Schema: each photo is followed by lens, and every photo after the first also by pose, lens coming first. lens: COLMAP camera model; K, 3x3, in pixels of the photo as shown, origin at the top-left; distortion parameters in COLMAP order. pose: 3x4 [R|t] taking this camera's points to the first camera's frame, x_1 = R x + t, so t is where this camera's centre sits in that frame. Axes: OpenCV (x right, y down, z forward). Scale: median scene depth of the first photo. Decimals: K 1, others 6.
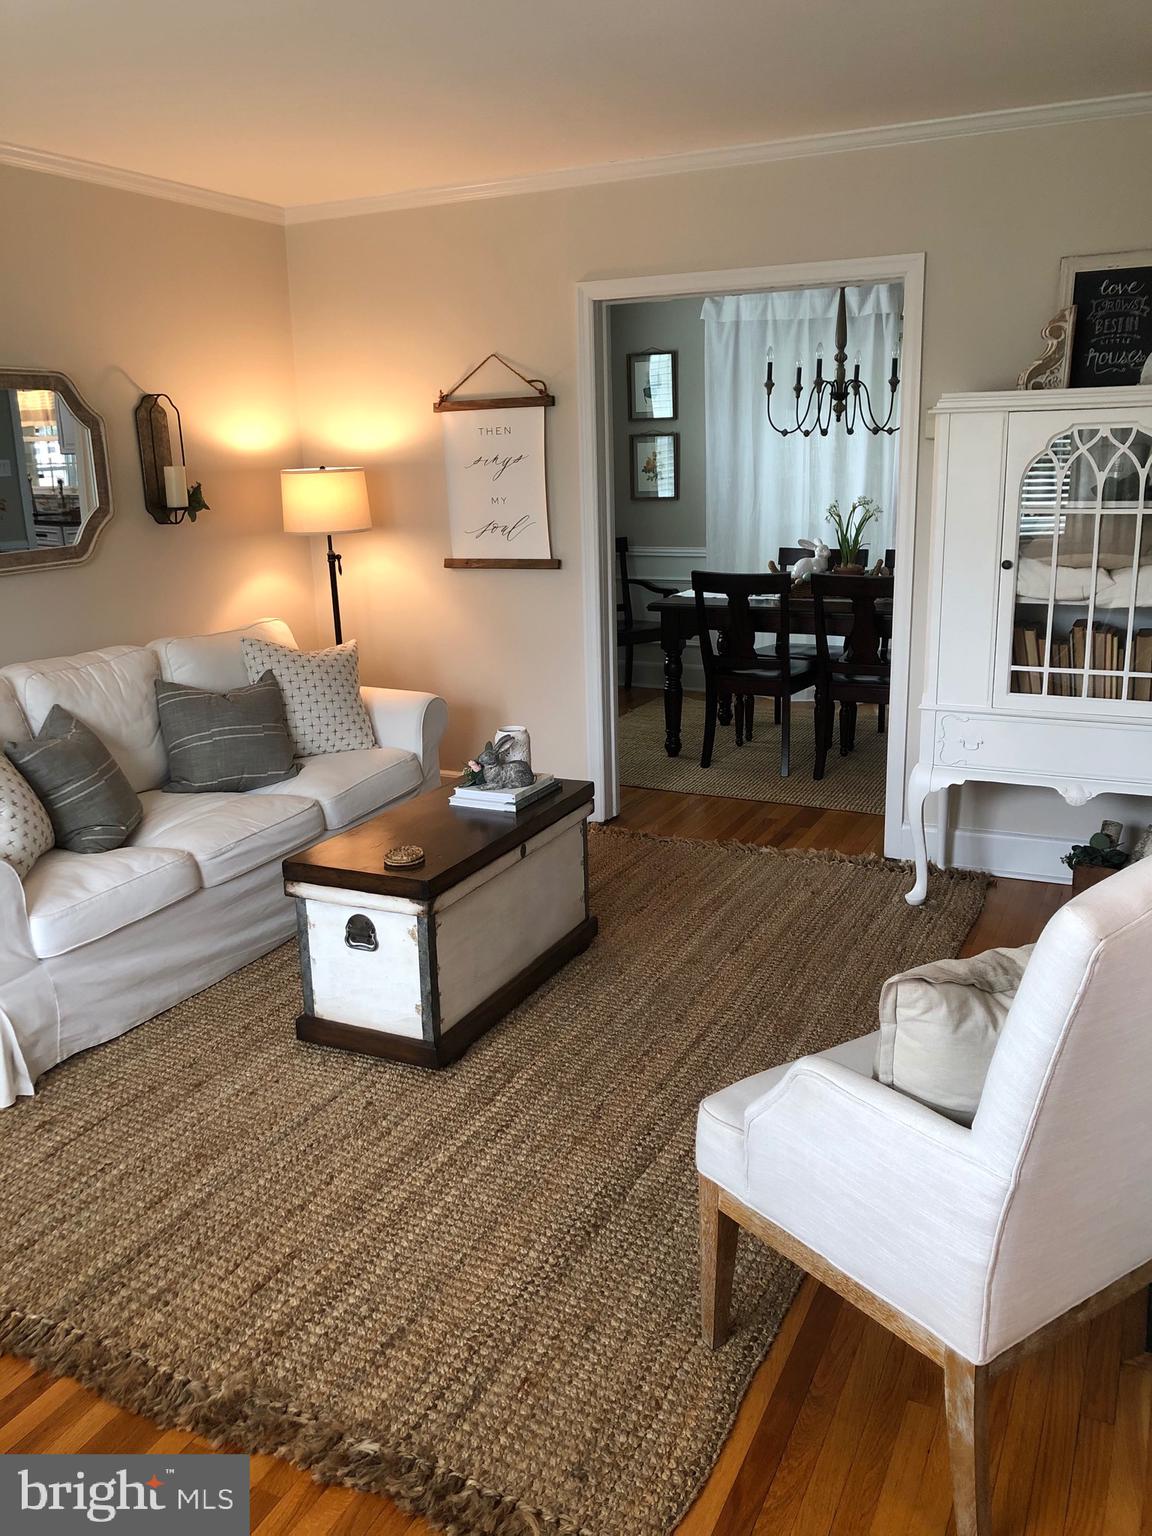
lens RADIAL K [[1249.0, 0, 573.3], [0, 1249.0, 755.1], [0, 0, 1]] dist [0.043137, -0.054978]
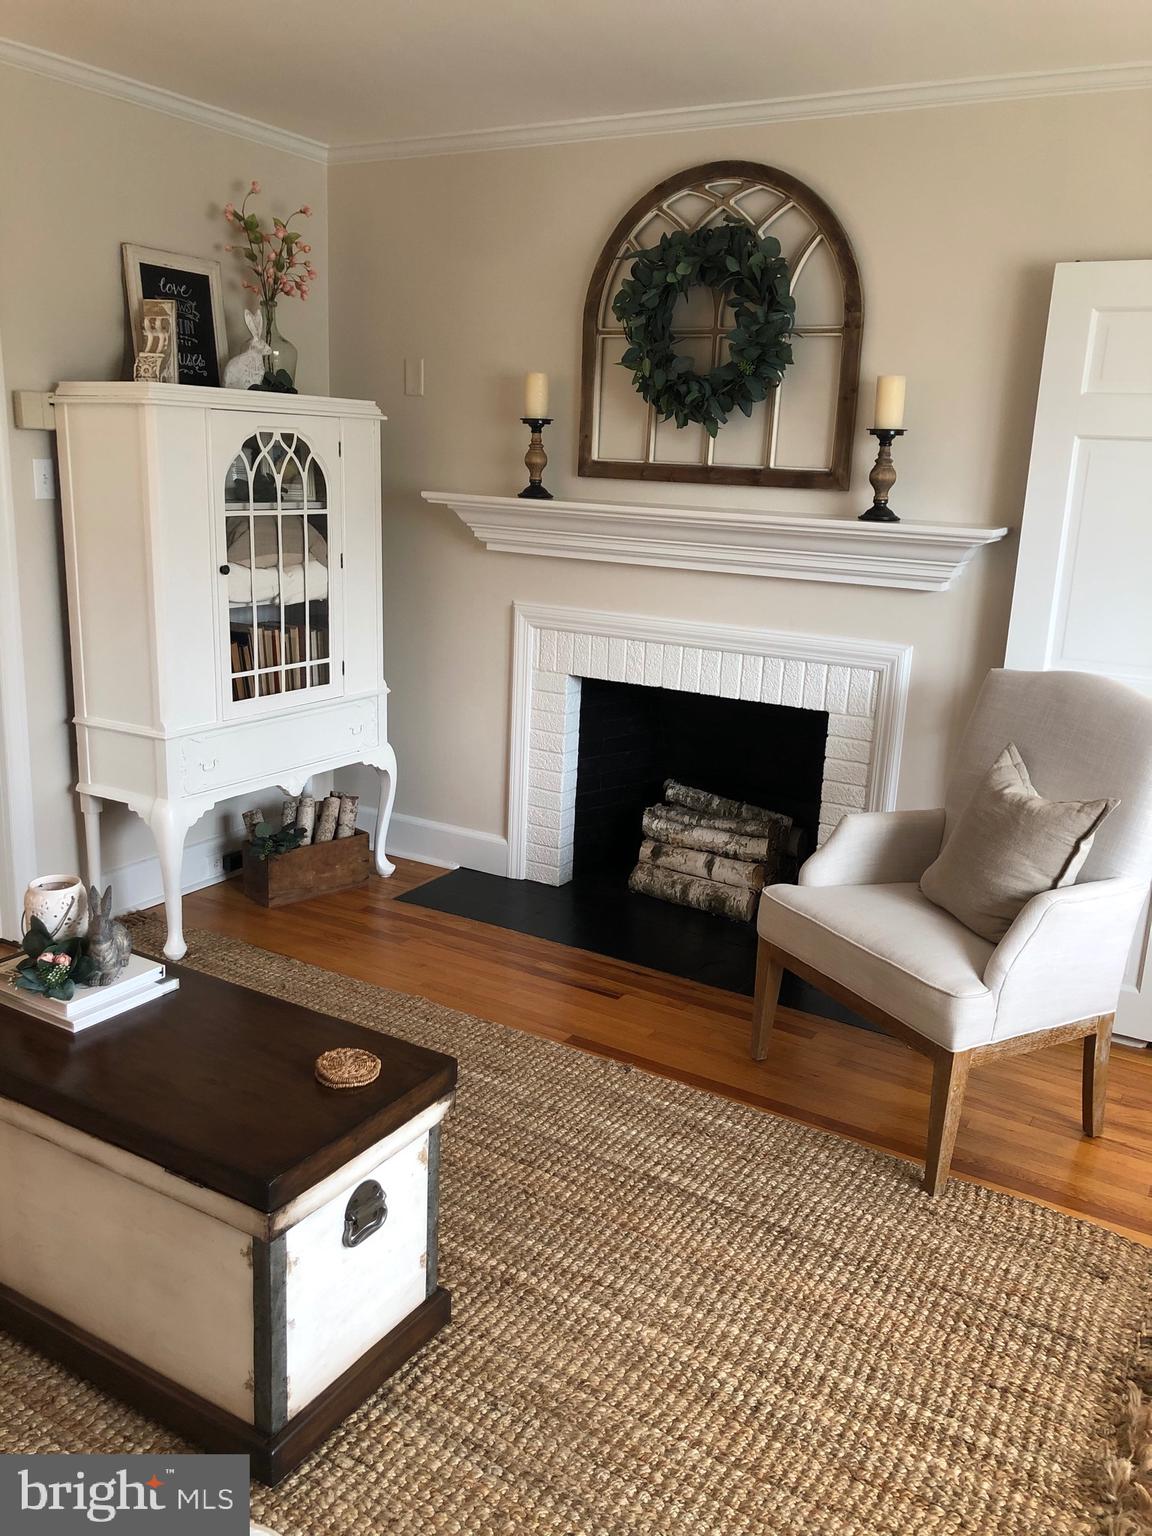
lens RADIAL K [[1249.0, 0, 576.0], [0, 1249.0, 764.8], [0, 0, 1]] dist [0.043137, -0.054978]
pose [[0.084290, -0.213323, 0.973339, -0.581625], [0.203130, 0.959981, 0.192805, -0.136143], [-0.975517, 0.181463, 0.124249, 0.633852]]
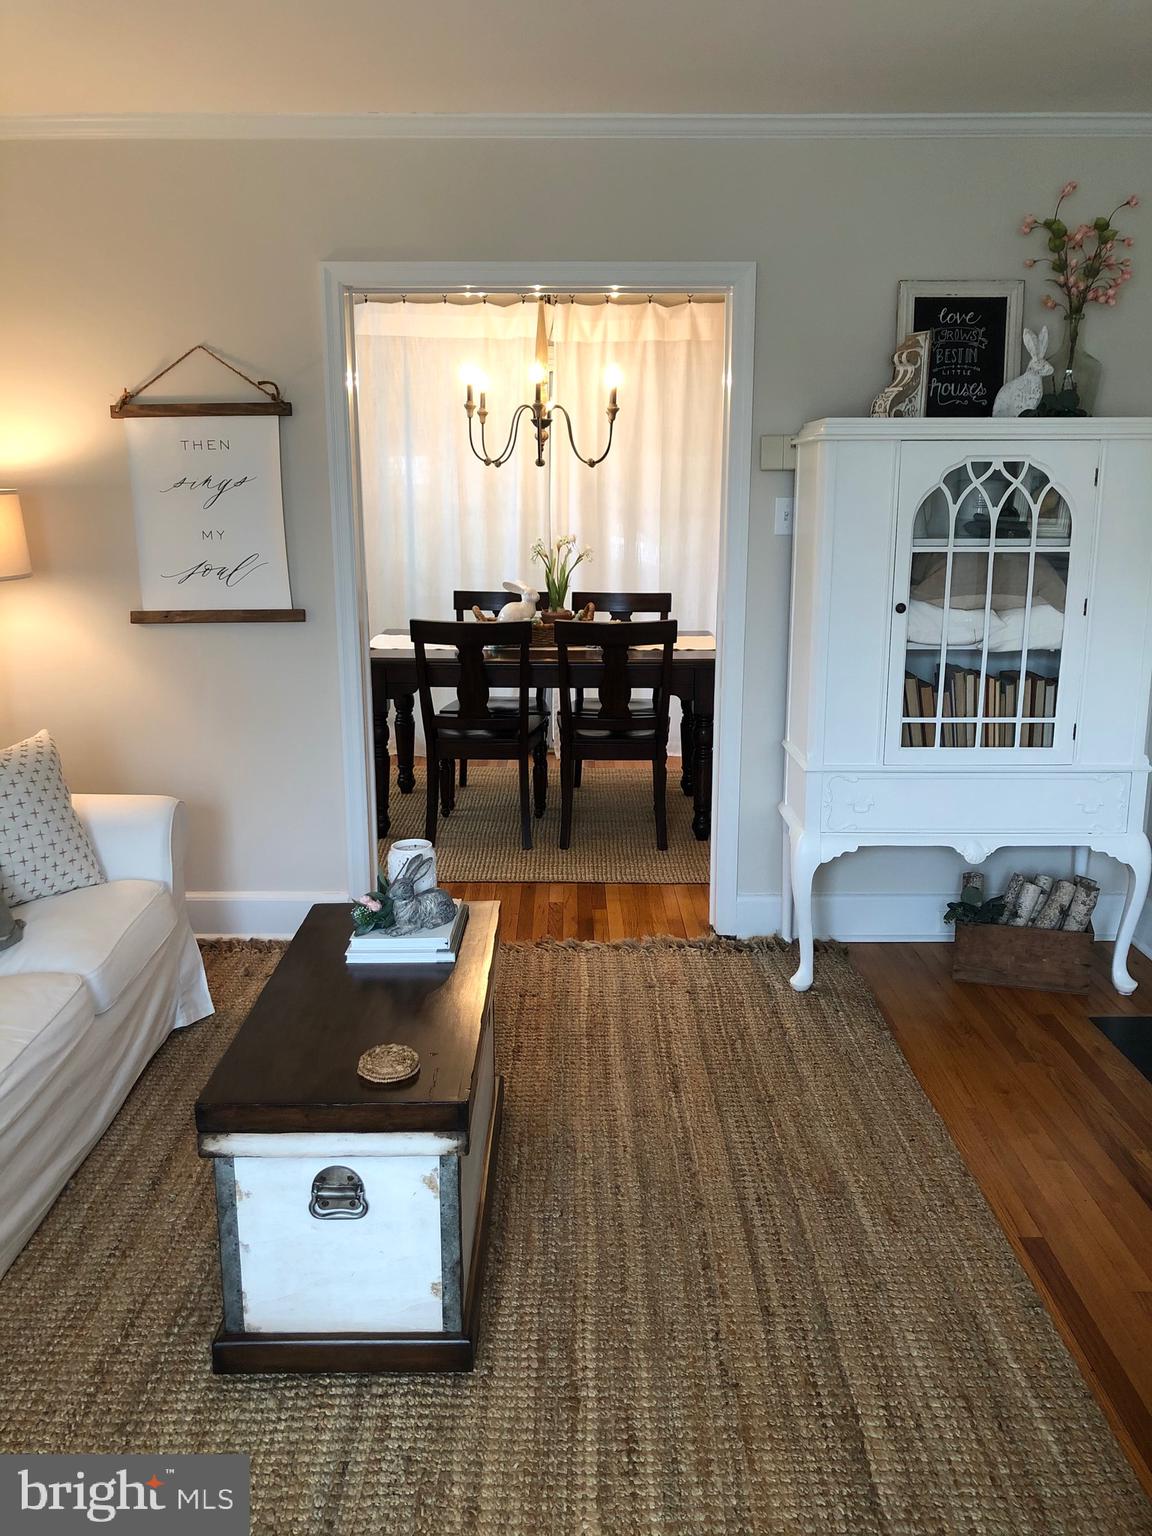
lens RADIAL K [[1249.0, 0, 574.9], [0, 1249.0, 757.3], [0, 0, 1]] dist [0.043137, -0.054978]
pose [[0.898268, -0.073125, 0.433320, -0.263333], [0.085159, 0.996332, -0.008398, -0.055020], [-0.431117, 0.044445, 0.901201, 0.281567]]
